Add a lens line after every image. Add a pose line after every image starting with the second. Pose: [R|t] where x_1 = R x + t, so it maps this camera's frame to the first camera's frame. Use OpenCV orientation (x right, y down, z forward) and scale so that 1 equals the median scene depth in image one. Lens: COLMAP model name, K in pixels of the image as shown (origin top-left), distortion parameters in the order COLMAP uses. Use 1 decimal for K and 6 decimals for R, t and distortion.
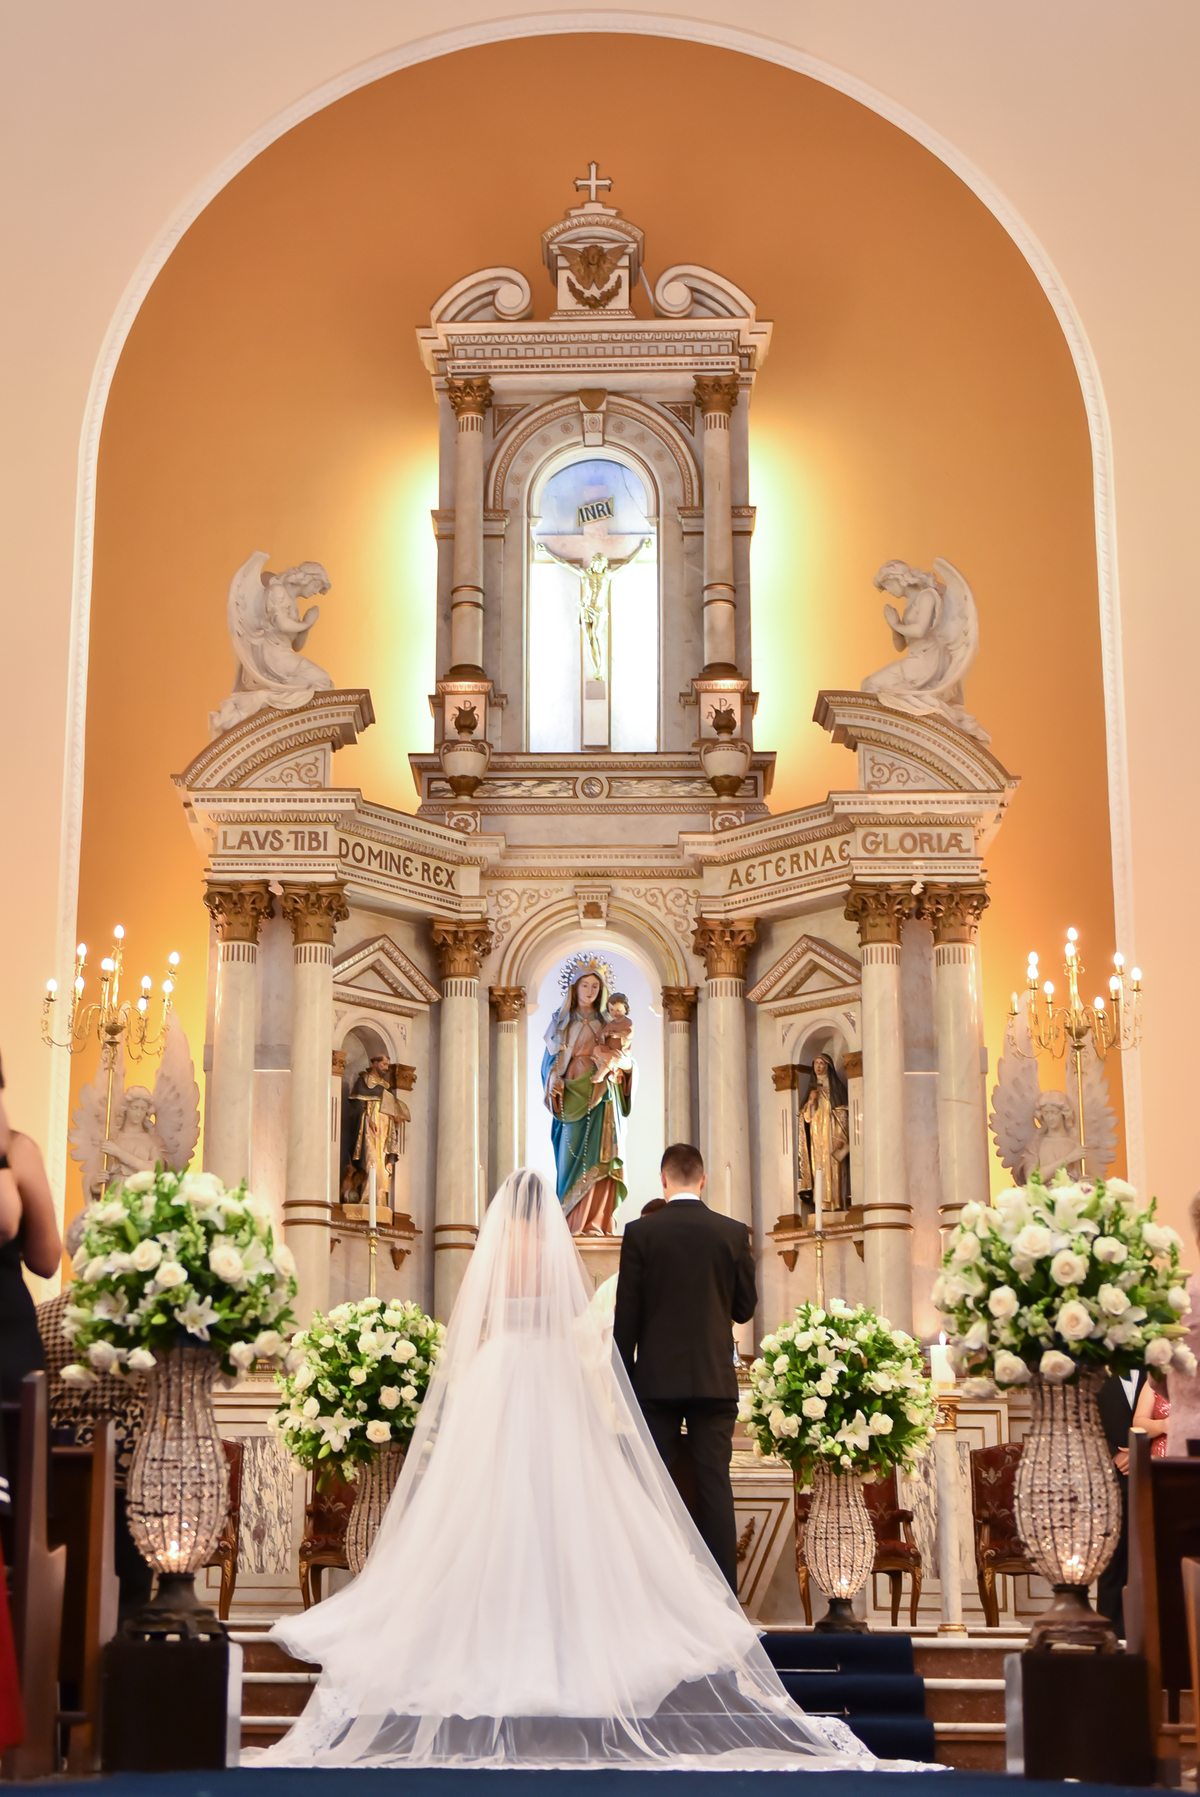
lens RADIAL K [[3048.9, 0, 461.4], [0, 3048.9, 898.8], [0, 0, 1]] dist [0.000458, 0.023077]
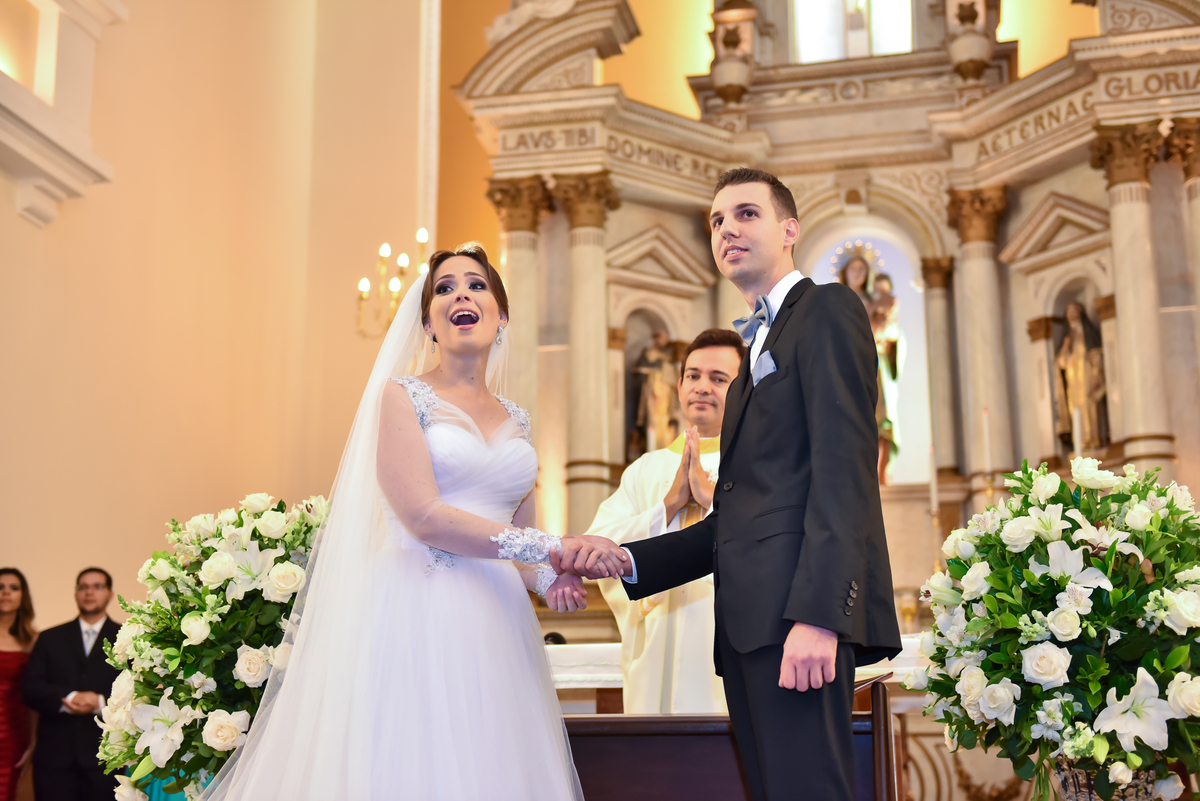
lens RADIAL K [[1639.0, 0, 600.0], [0, 1639.0, 400.5], [0, 0, 1]] dist [0.121035, 0.000466]
pose [[0.984002, -0.055056, -0.169438, 0.052820], [0.058813, 0.998120, 0.017230, 0.065803], [0.168171, -0.026920, 0.985390, 0.413137]]
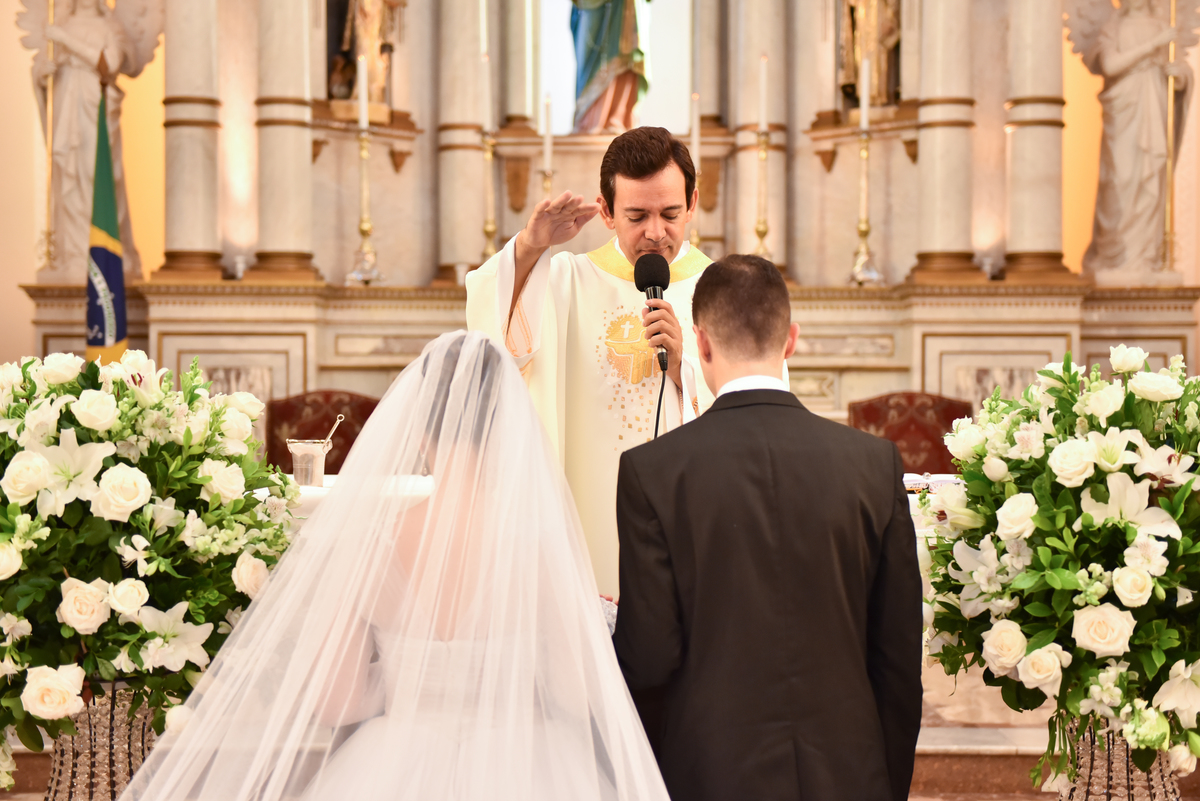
lens RADIAL K [[1908.9, 0, 600.0], [0, 1908.9, 400.5], [0, 0, 1]] dist [0.133435, -0.029084]
pose [[0.999552, -0.008943, 0.028572, 0.022872], [0.001227, 0.965776, 0.259376, 0.039247], [-0.029913, -0.259225, 0.965354, 0.432427]]
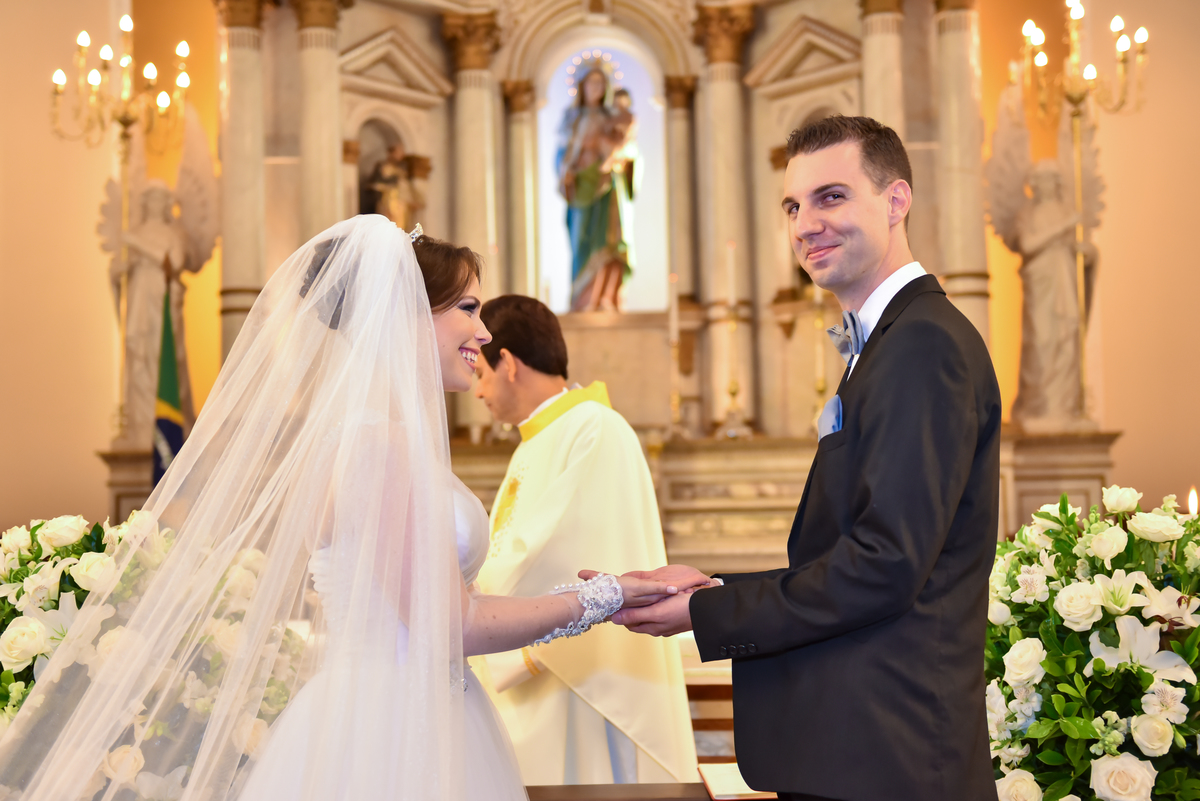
lens RADIAL K [[1569.4, 0, 582.1], [0, 1569.4, 412.5], [0, 0, 1]] dist [0.106045, 0.021406]
pose [[0.999373, -0.027929, 0.021770, 0.023436], [0.023500, 0.982965, 0.182282, 0.045166], [-0.026490, -0.181656, 0.983005, 0.458934]]
